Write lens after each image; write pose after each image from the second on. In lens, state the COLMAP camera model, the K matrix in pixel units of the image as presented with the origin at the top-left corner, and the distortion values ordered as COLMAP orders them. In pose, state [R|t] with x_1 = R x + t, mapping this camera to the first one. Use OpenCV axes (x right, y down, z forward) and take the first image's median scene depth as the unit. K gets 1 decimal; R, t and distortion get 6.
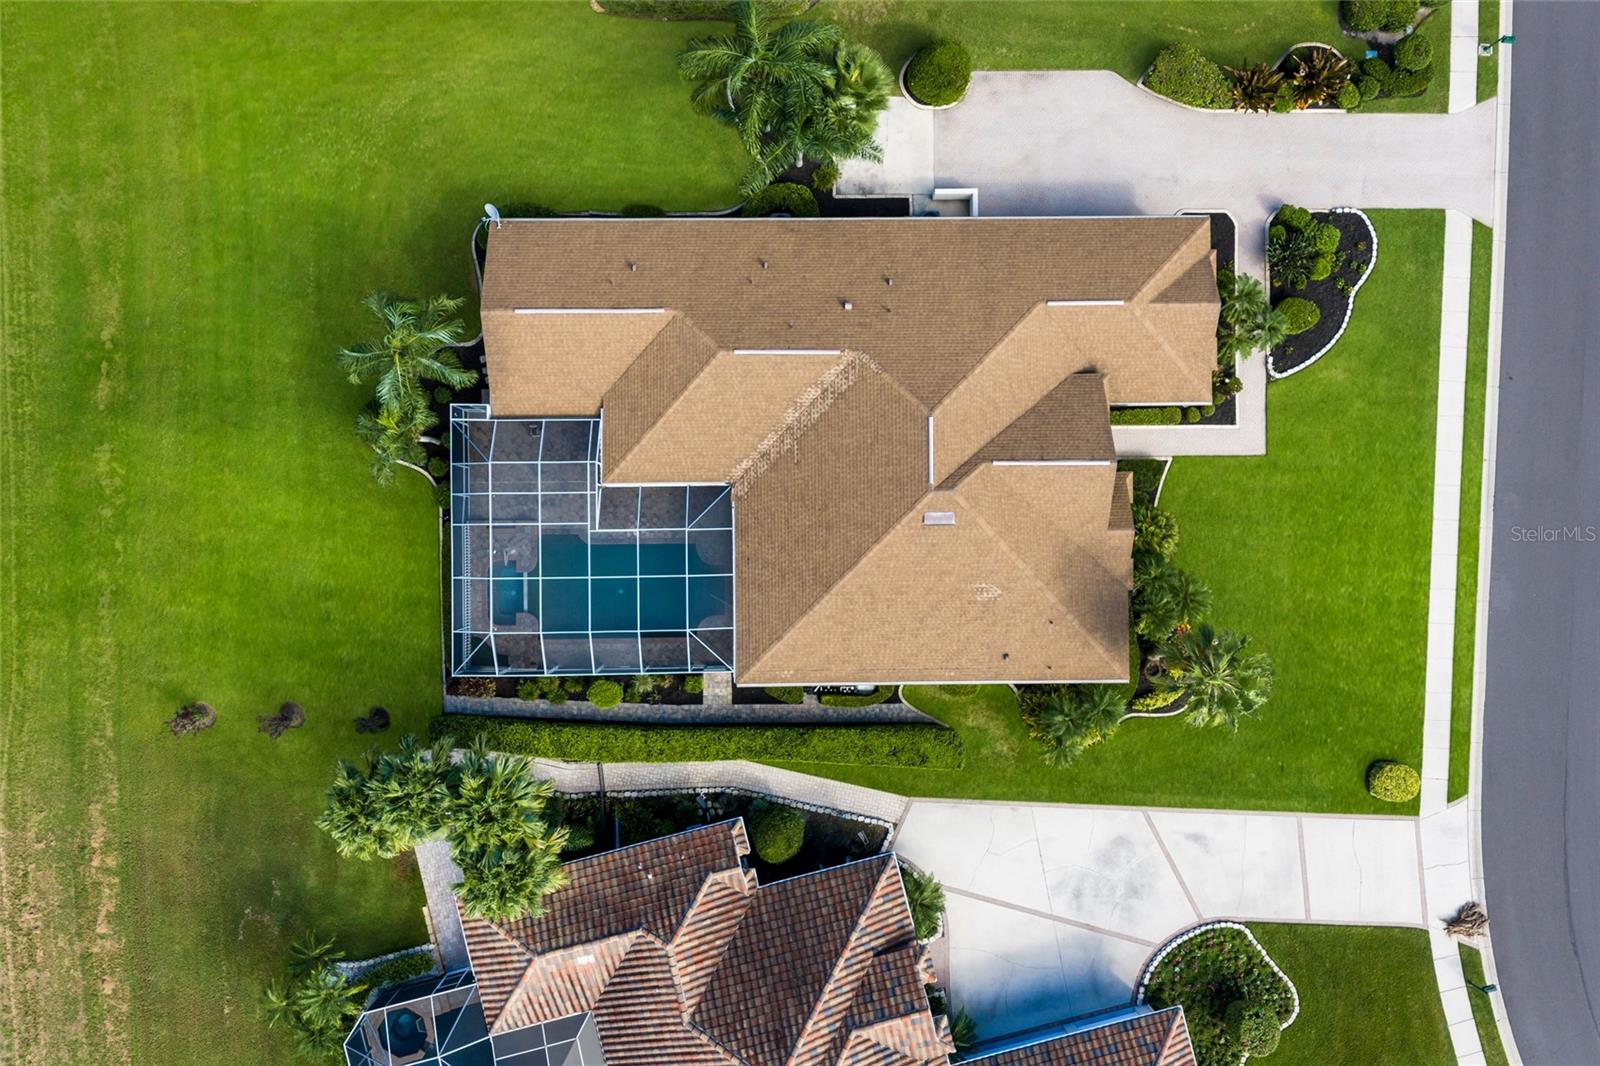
lens RADIAL K [[1327.2, 0, 800.0], [0, 1327.2, 533.0], [0, 0, 1]] dist [0.032432, -0.042795]
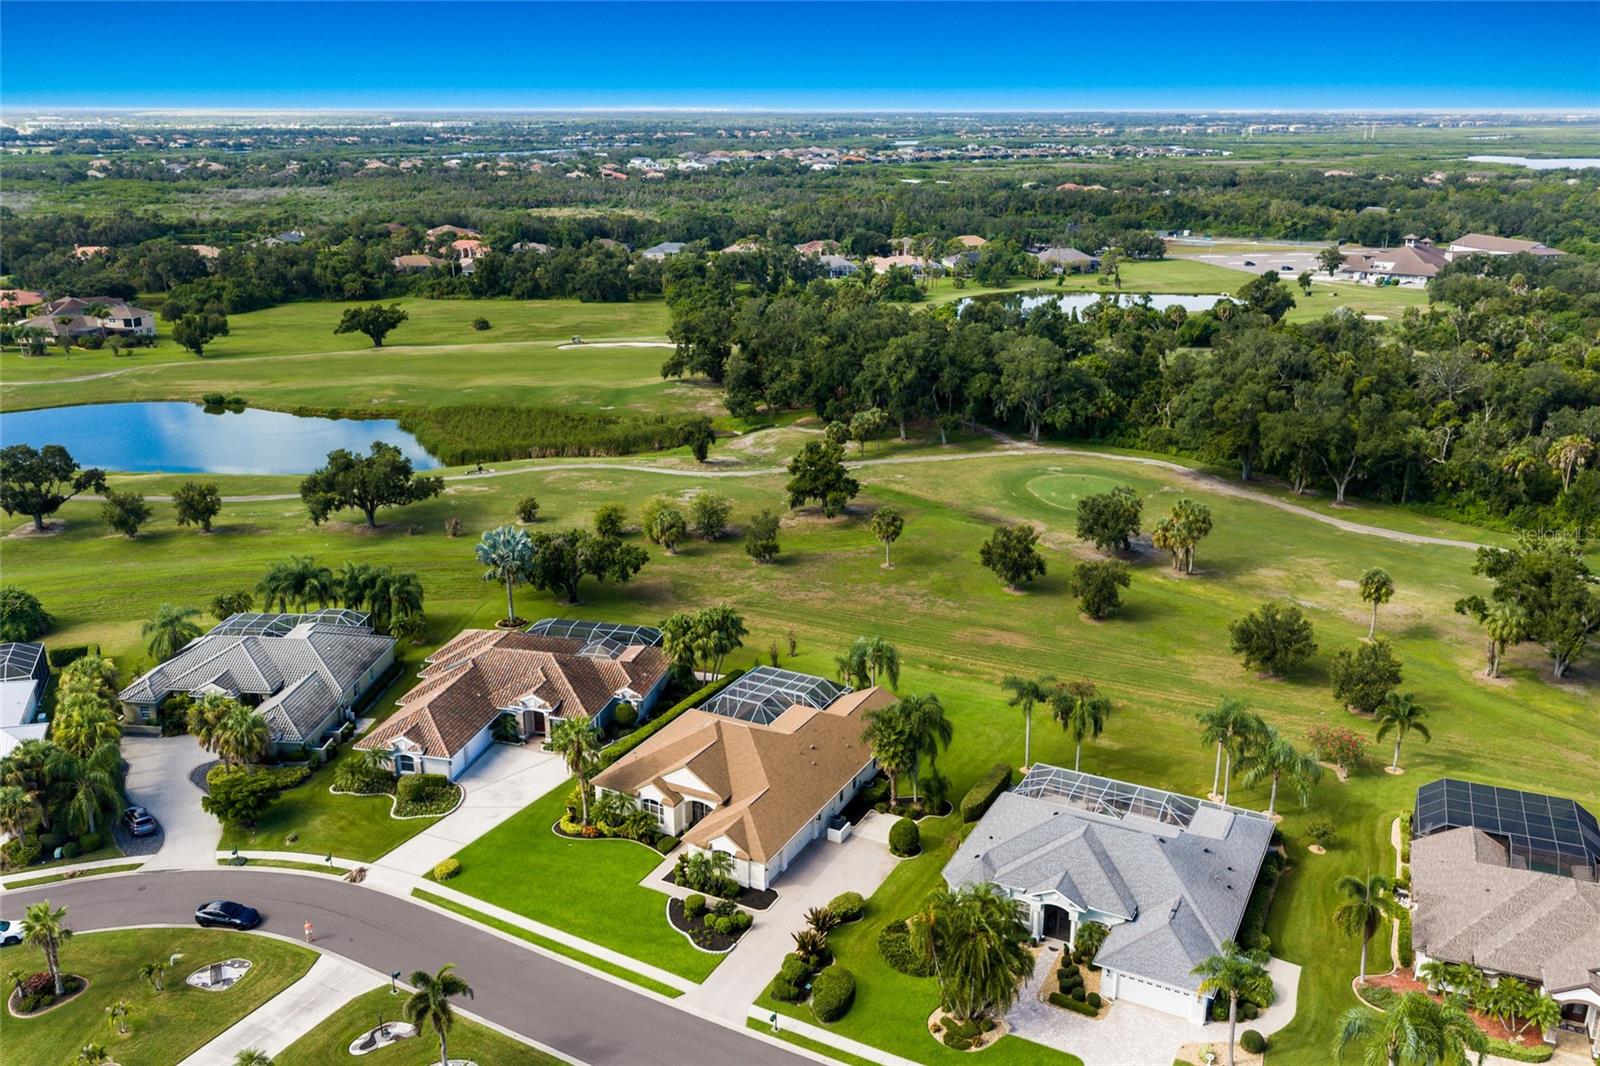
lens RADIAL K [[1327.2, 0, 800.0], [0, 1327.2, 533.0], [0, 0, 1]] dist [0.032432, -0.042795]
pose [[-0.471711, 0.254428, -0.844248, 1.625351], [-0.881664, -0.149705, 0.447501, -0.973403], [-0.012532, 0.955434, 0.294938, 0.023918]]
